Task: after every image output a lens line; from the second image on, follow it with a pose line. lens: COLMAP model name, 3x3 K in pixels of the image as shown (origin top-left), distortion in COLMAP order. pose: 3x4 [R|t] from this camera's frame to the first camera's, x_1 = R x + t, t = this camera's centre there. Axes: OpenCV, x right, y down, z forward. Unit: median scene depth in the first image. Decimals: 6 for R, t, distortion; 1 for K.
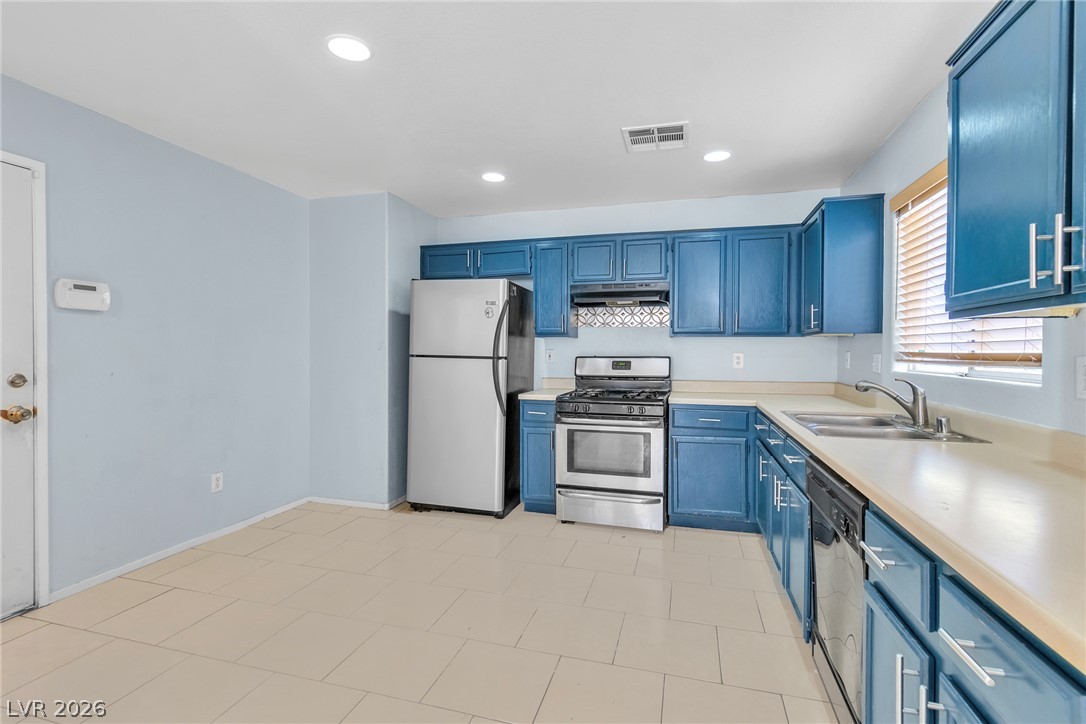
lens RADIAL K [[505.8, 0, 545.5], [0, 505.8, 358.4], [0, 0, 1]] dist [0.004667, -0.000164]
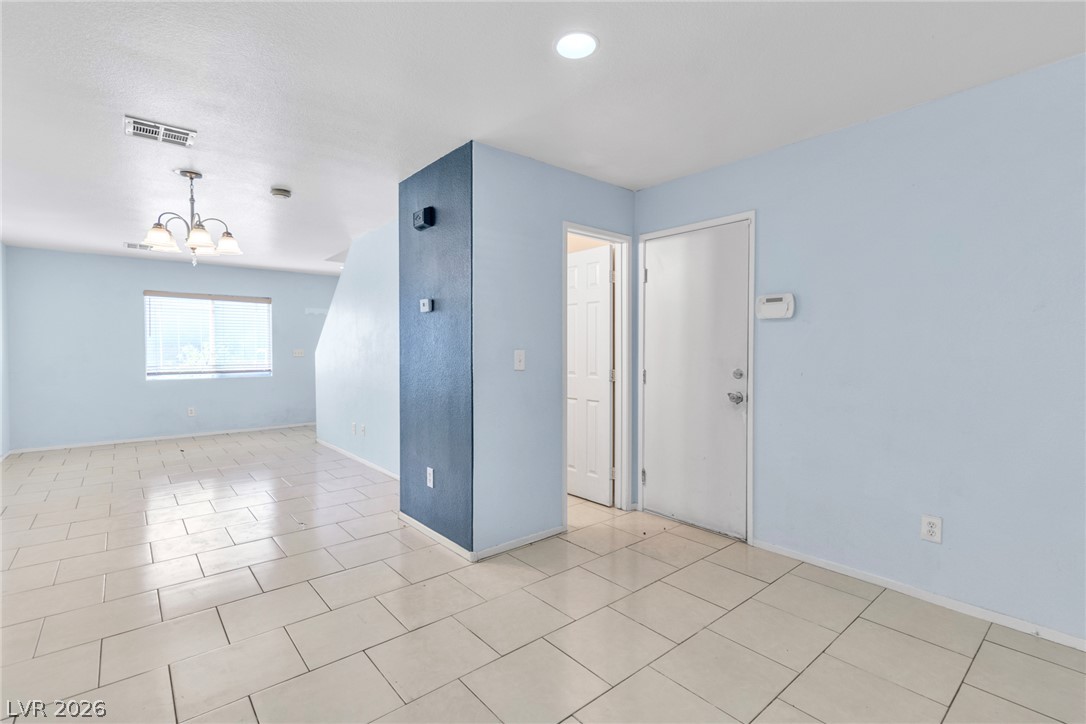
lens RADIAL K [[505.8, 0, 555.6], [0, 505.8, 356.1], [0, 0, 1]] dist [0.004667, -0.000164]
pose [[-0.552619, 0.004302, -0.833423, 0.260932], [-0.016068, 0.999746, 0.015815, -0.012445], [0.833279, 0.022131, -0.552409, 0.865097]]
